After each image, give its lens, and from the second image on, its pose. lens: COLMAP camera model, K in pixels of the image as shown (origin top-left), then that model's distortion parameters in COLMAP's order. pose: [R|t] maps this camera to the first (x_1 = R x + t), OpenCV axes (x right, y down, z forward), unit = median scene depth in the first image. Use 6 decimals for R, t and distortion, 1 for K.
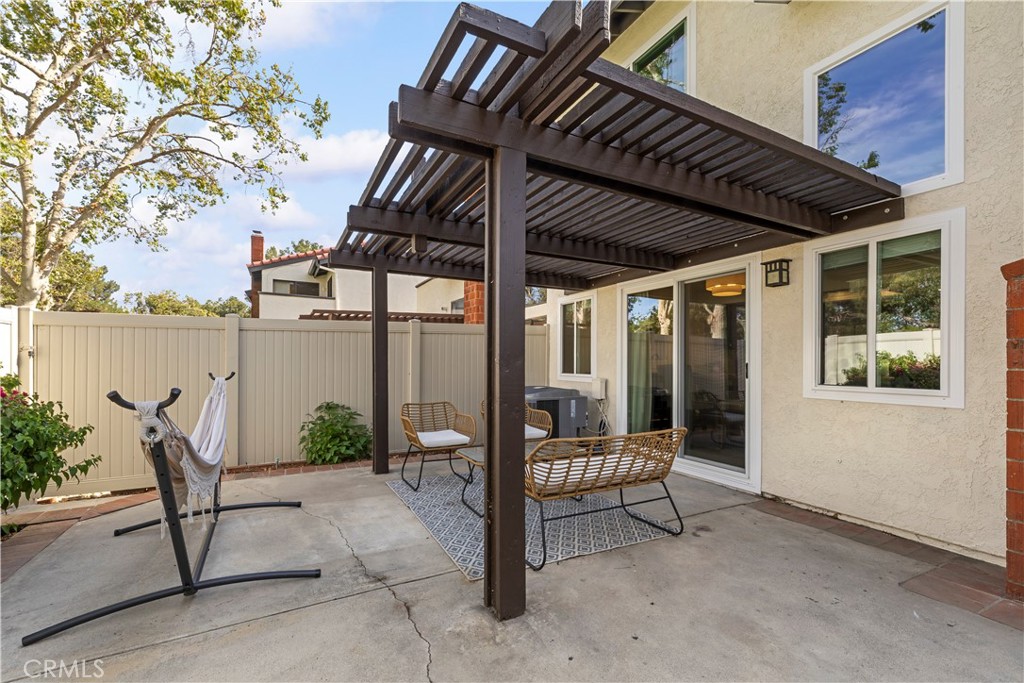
lens RADIAL K [[443.8, 0, 509.6], [0, 443.8, 365.0], [0, 0, 1]] dist [-0.002058, 0.000895]
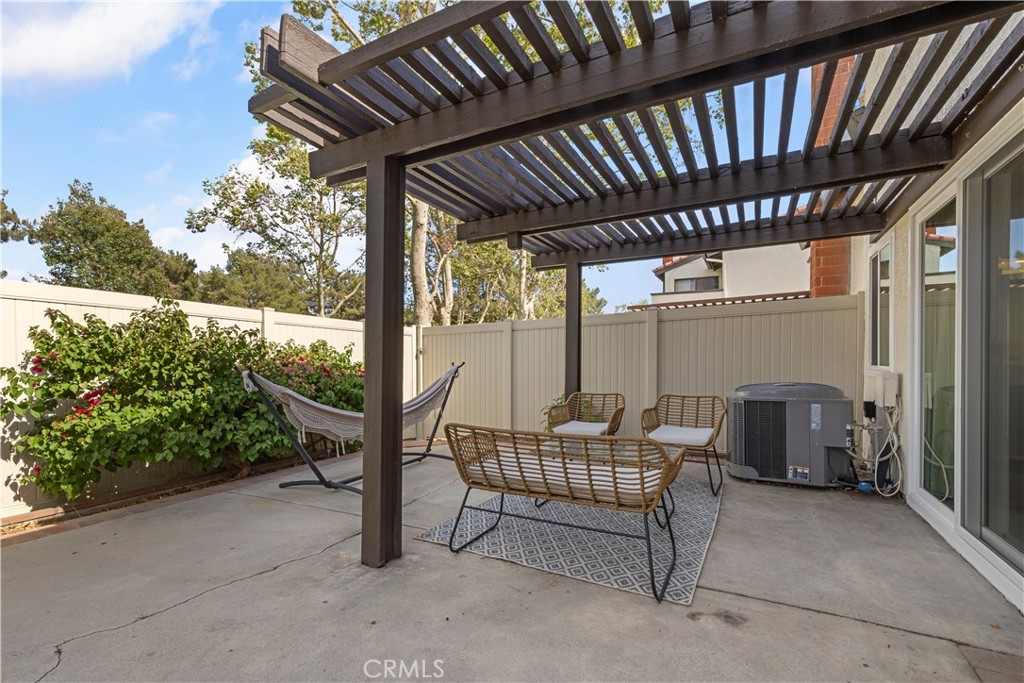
lens RADIAL K [[443.8, 0, 513.3], [0, 443.8, 364.5], [0, 0, 1]] dist [-0.002058, 0.000895]
pose [[0.563039, 0.000481, -0.826430, 0.475505], [0.006469, 0.999967, 0.004989, 0.013831], [0.826405, -0.008155, 0.563017, 0.263827]]
